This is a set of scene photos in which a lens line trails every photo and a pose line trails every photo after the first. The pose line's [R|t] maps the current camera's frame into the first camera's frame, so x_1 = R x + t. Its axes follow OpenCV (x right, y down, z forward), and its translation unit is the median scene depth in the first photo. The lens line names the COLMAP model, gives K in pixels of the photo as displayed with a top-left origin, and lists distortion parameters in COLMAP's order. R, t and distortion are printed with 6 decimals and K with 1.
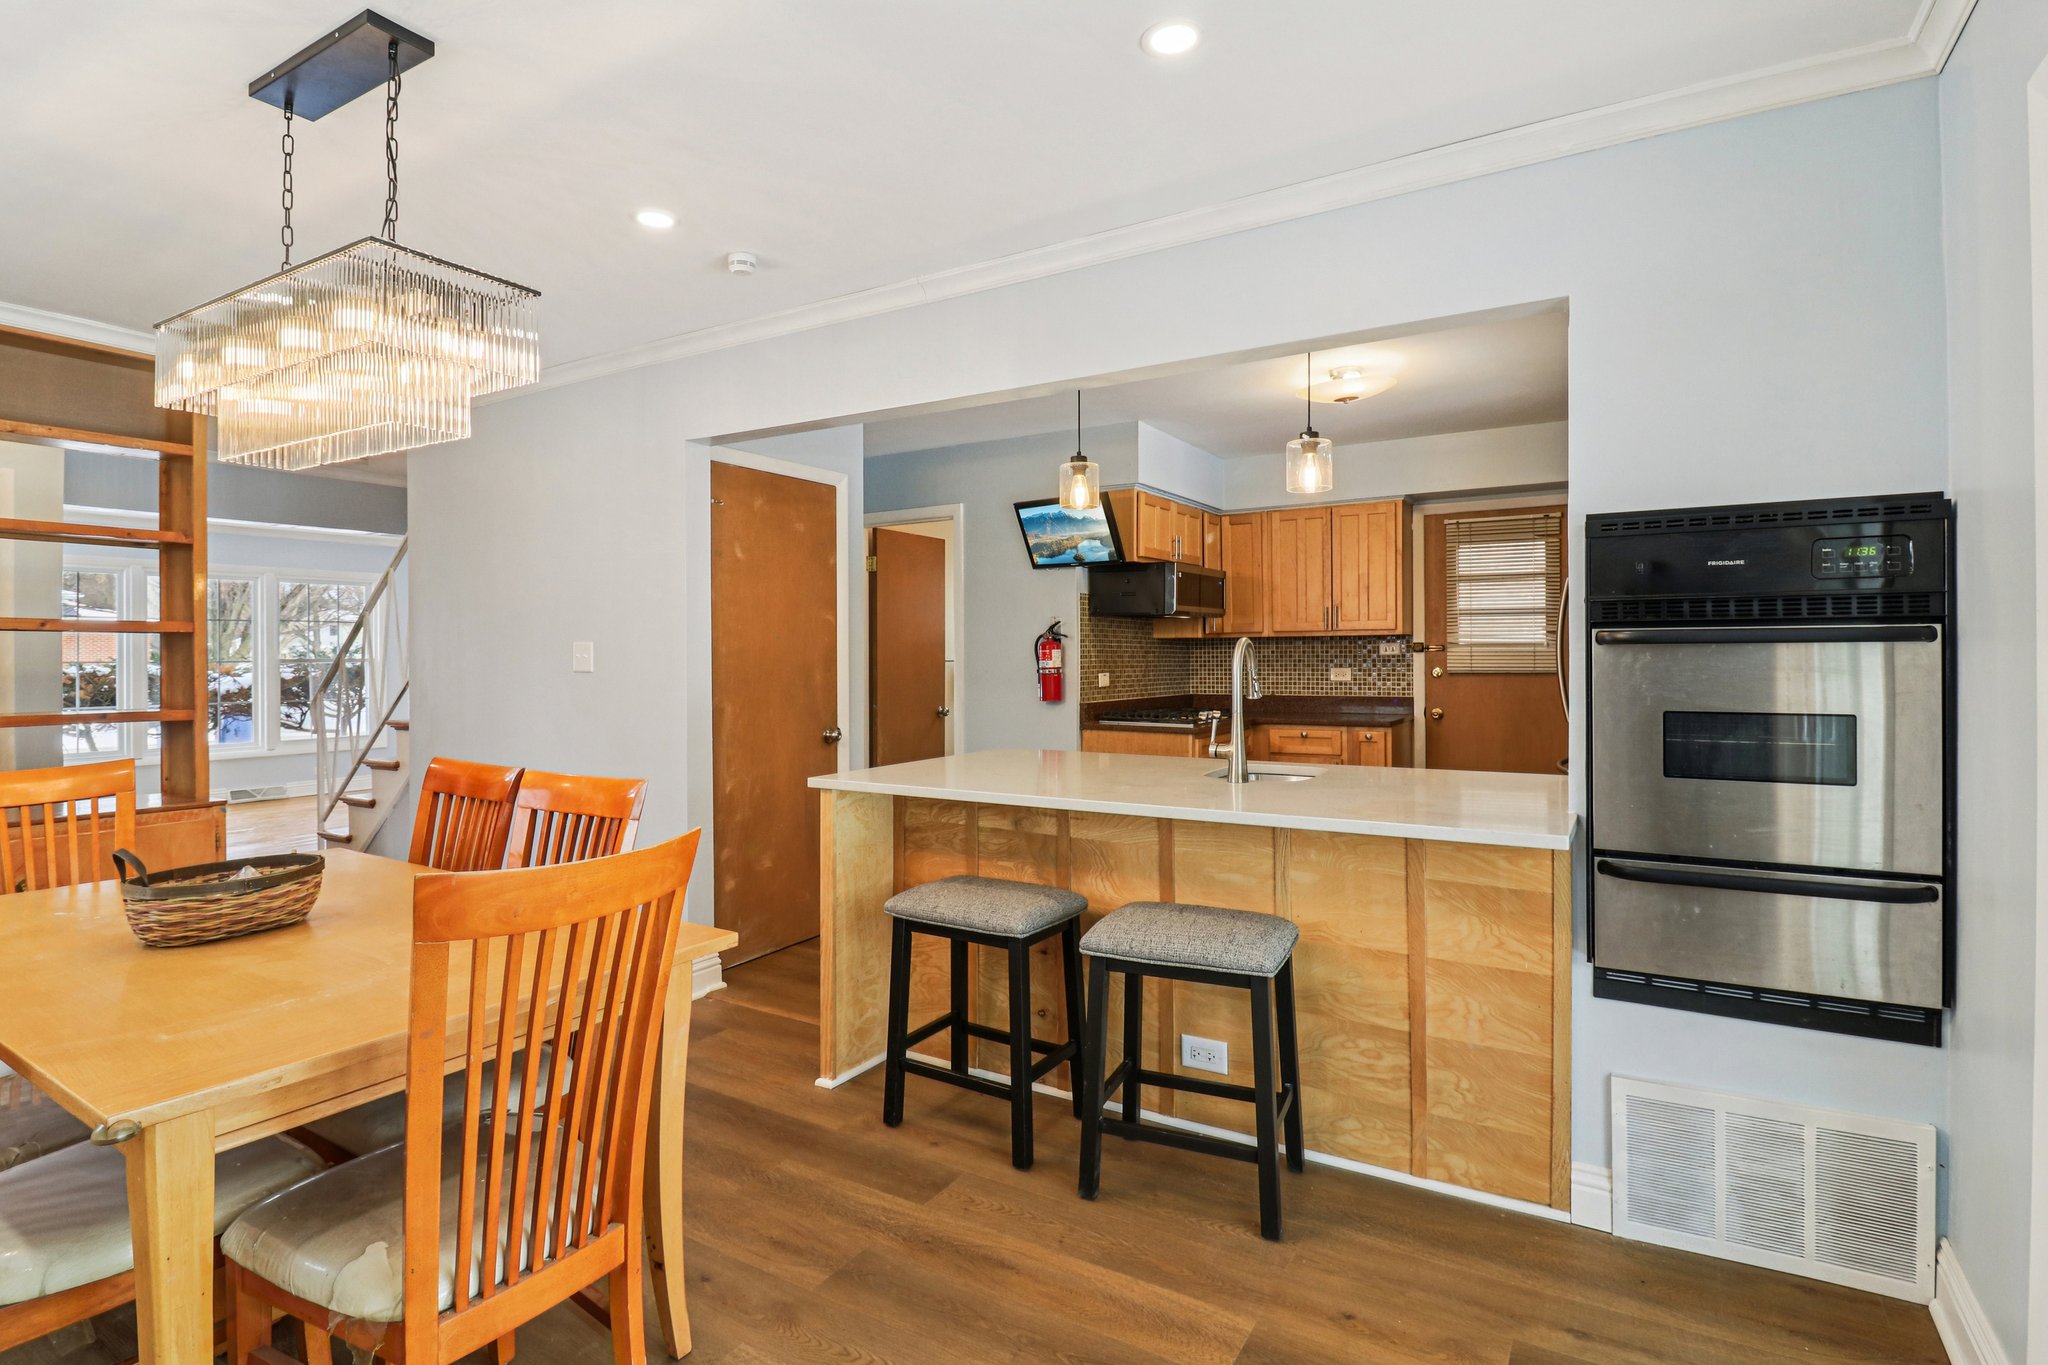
lens RADIAL K [[994.4, 0, 1026.3], [0, 994.4, 653.2], [0, 0, 1]] dist [-0.000042, -0.013392]
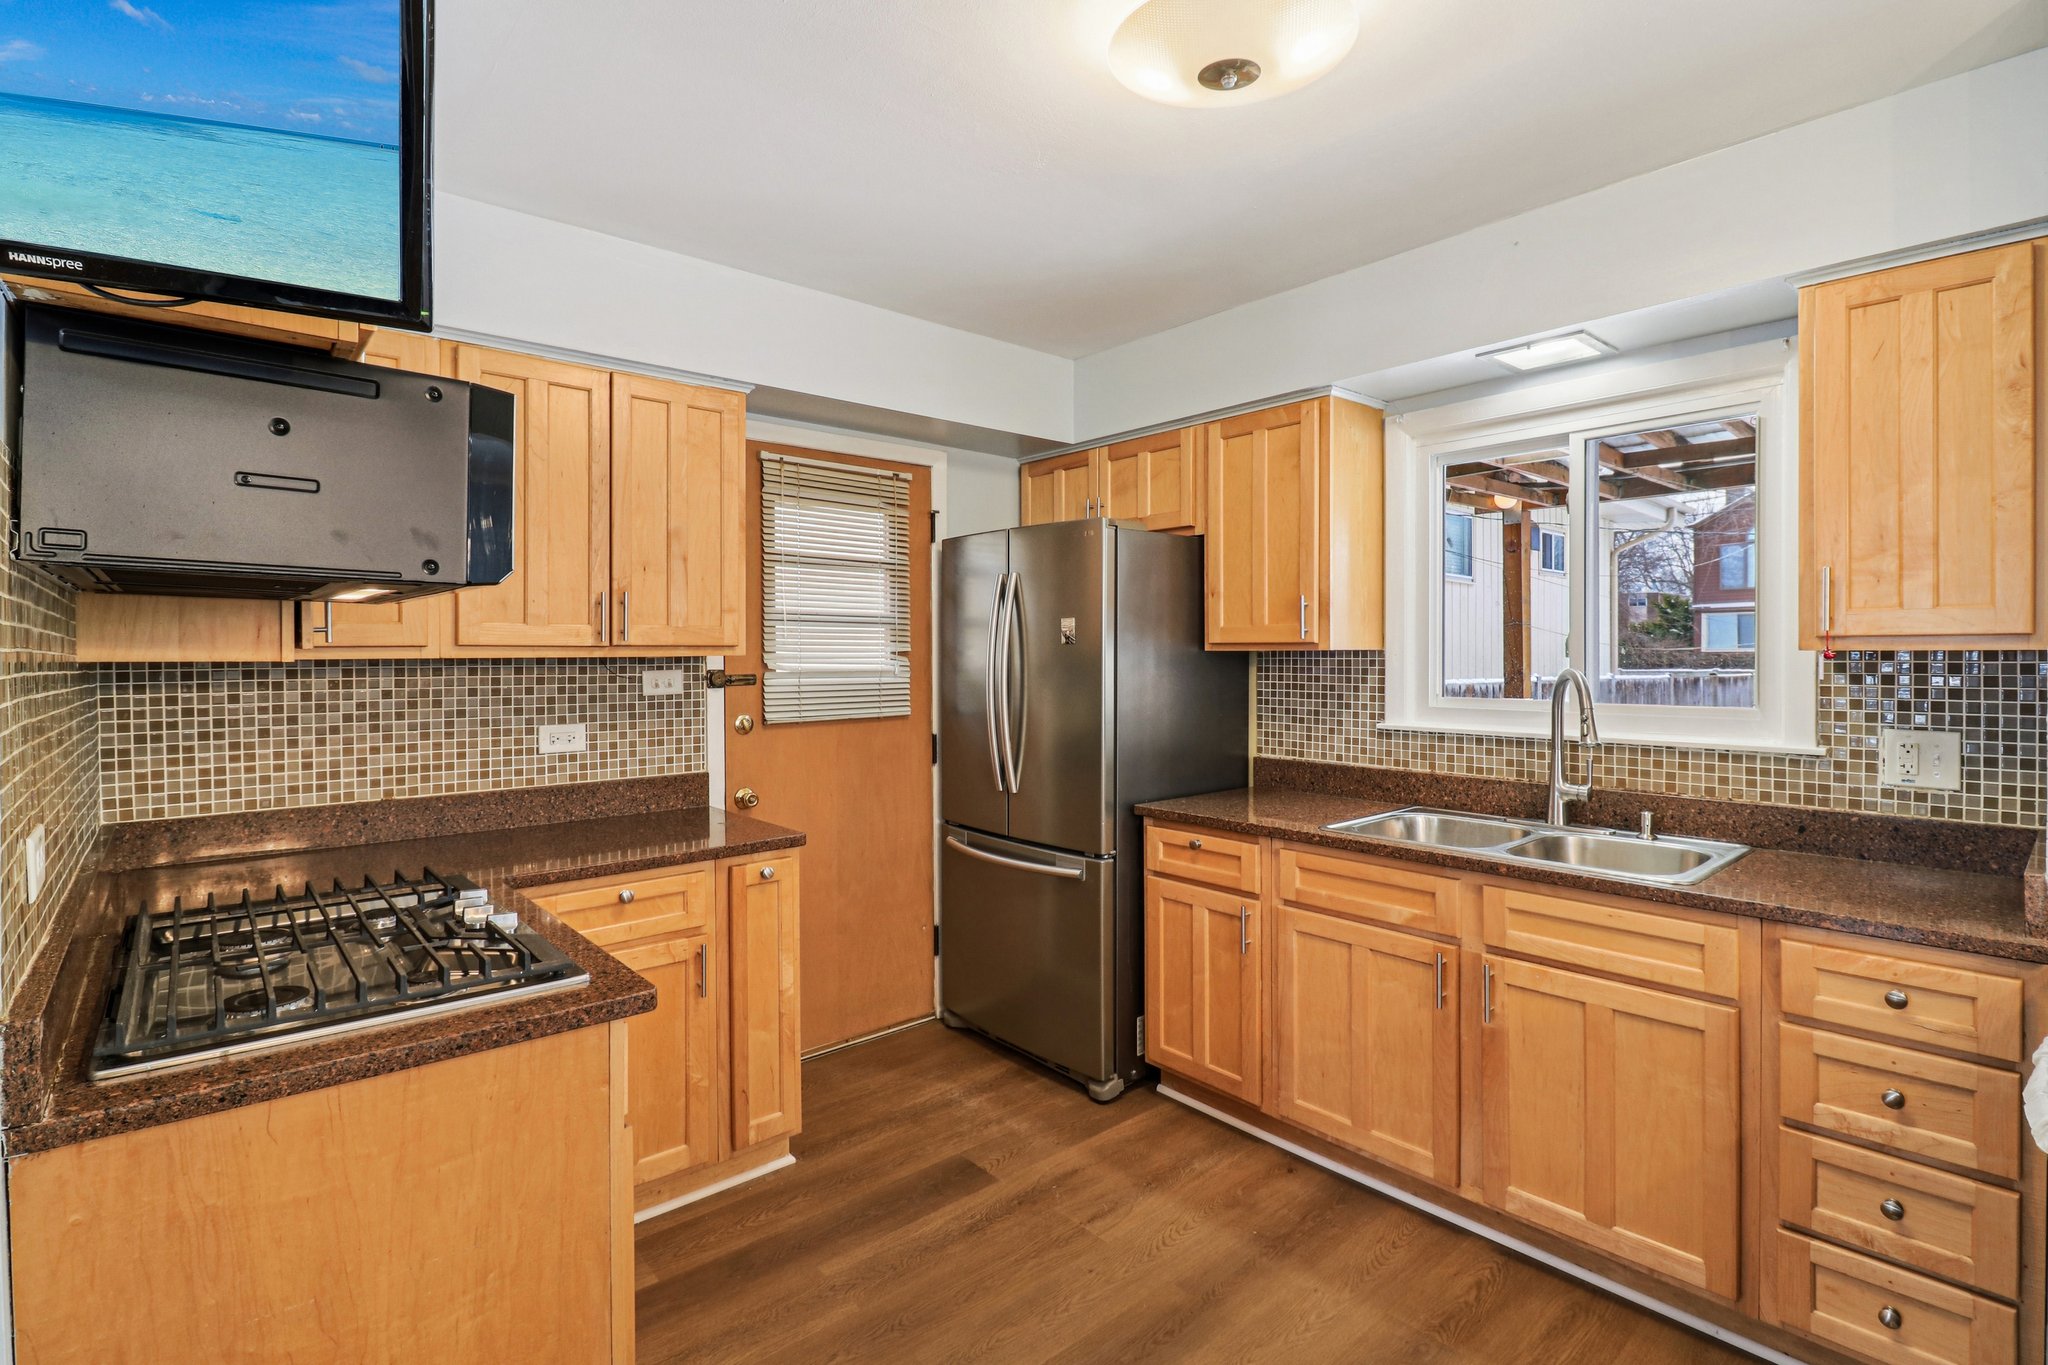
lens RADIAL K [[963.8, 0, 1011.2], [0, 963.8, 658.8], [0, 0, 1]] dist [0.000833, -0.015371]
pose [[0.308093, -0.000668, 0.951356, -0.083169], [0.004636, 0.999989, -0.000799, -0.024388], [-0.951345, 0.004657, 0.308092, 1.077029]]
